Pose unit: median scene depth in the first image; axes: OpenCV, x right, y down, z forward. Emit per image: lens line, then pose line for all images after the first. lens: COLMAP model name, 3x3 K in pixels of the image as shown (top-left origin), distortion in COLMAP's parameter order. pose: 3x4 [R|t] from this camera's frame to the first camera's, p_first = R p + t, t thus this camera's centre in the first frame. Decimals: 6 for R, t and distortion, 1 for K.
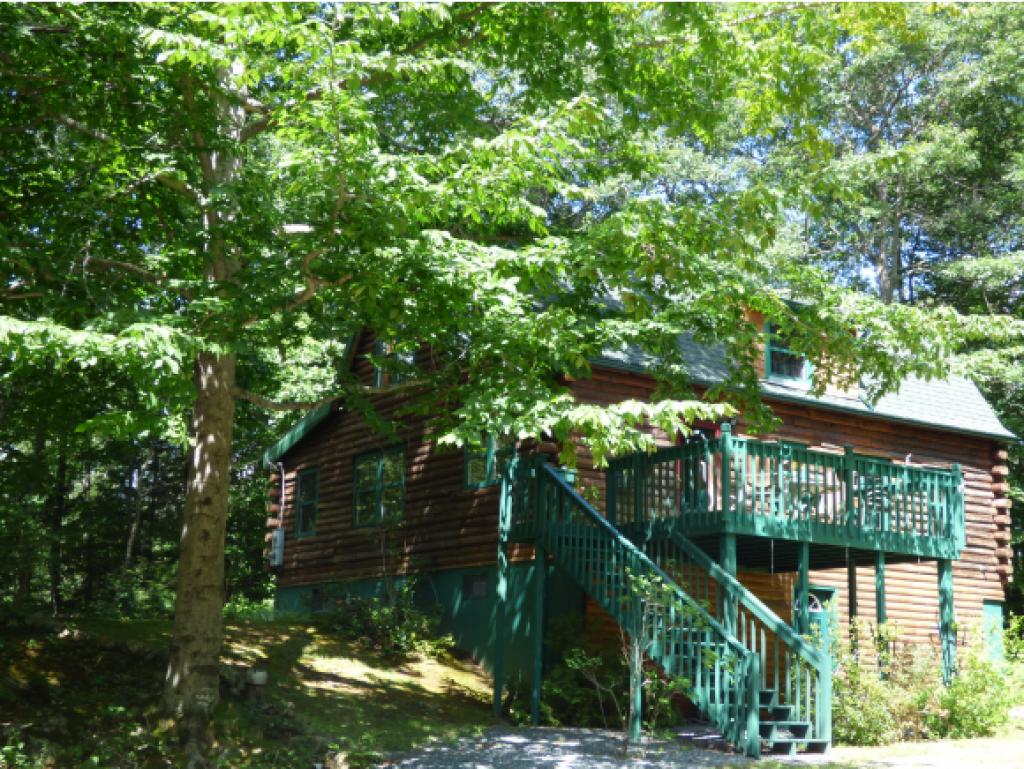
lens RADIAL K [[1380.2, 0, 511.8], [0, 1380.2, 384.2], [0, 0, 1]] dist [0.006209, 0.000000]
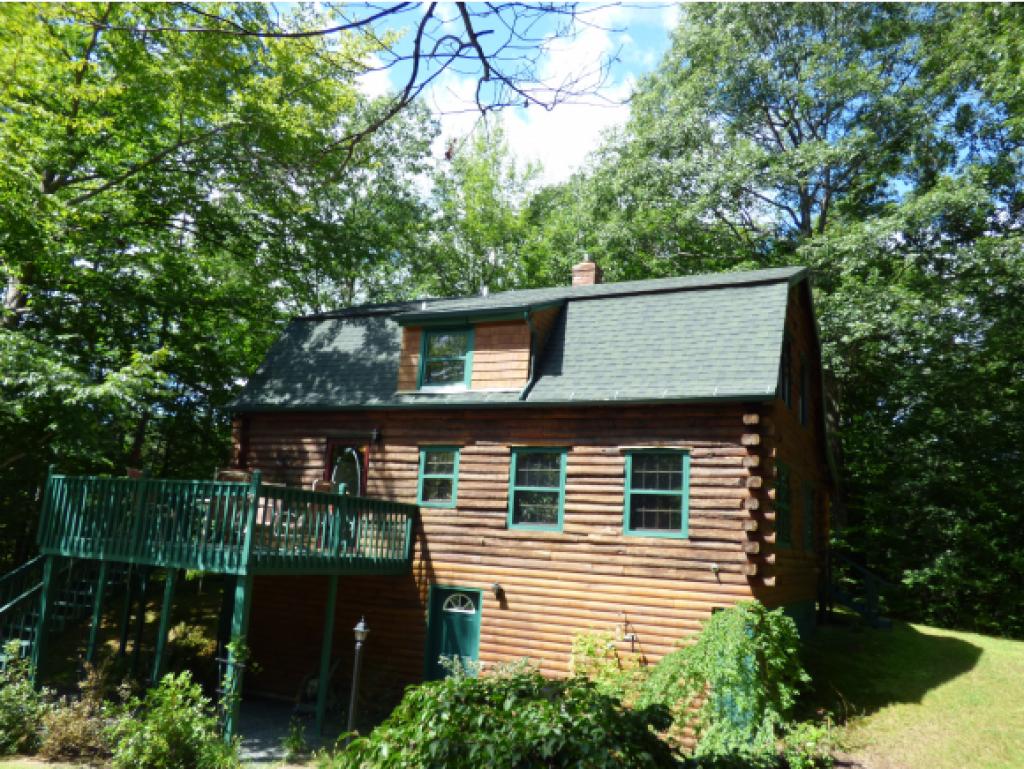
lens RADIAL K [[802.9, 0, 510.2], [0, 802.9, 388.0], [0, 0, 1]] dist [-0.008887, -0.000477]
pose [[0.510042, -0.168131, -0.843557, 0.684273], [0.138068, 0.983996, -0.112642, 0.067666], [0.848996, -0.059016, 0.525093, 0.664337]]
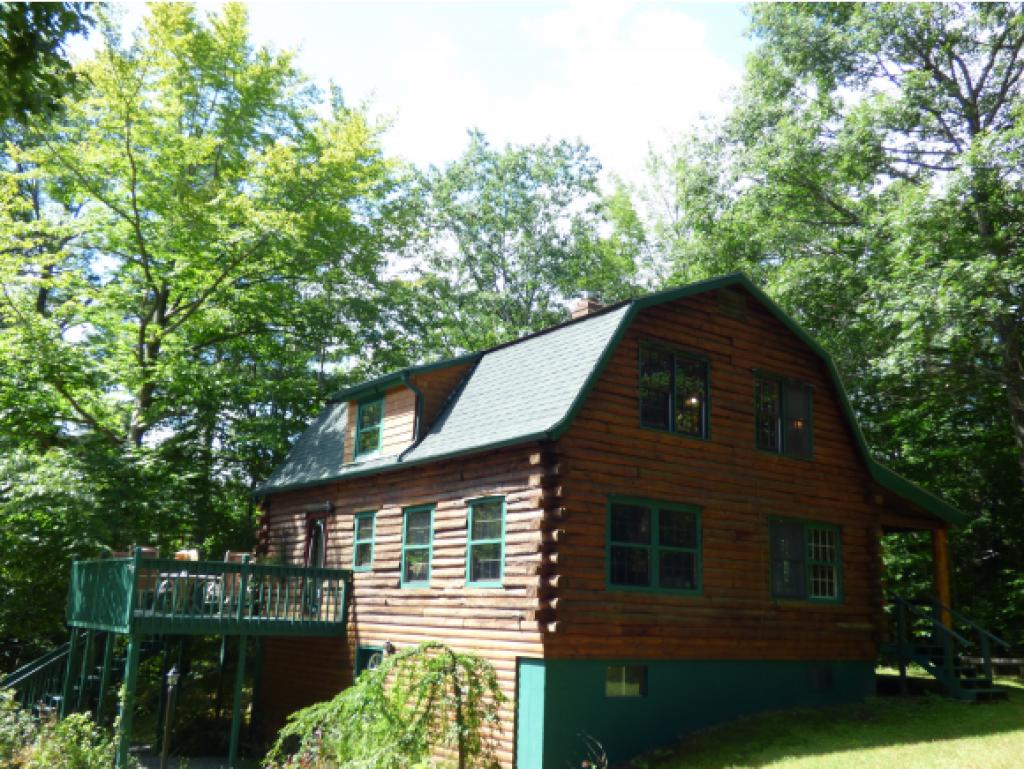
lens RADIAL K [[971.4, 0, 512.9], [0, 971.4, 383.8], [0, 0, 1]] dist [-0.003877, 0.000000]
pose [[0.054205, -0.262948, -0.963286, 0.893063], [0.185406, 0.950579, -0.249046, 0.144641], [0.981166, -0.165099, 0.100278, 0.962350]]
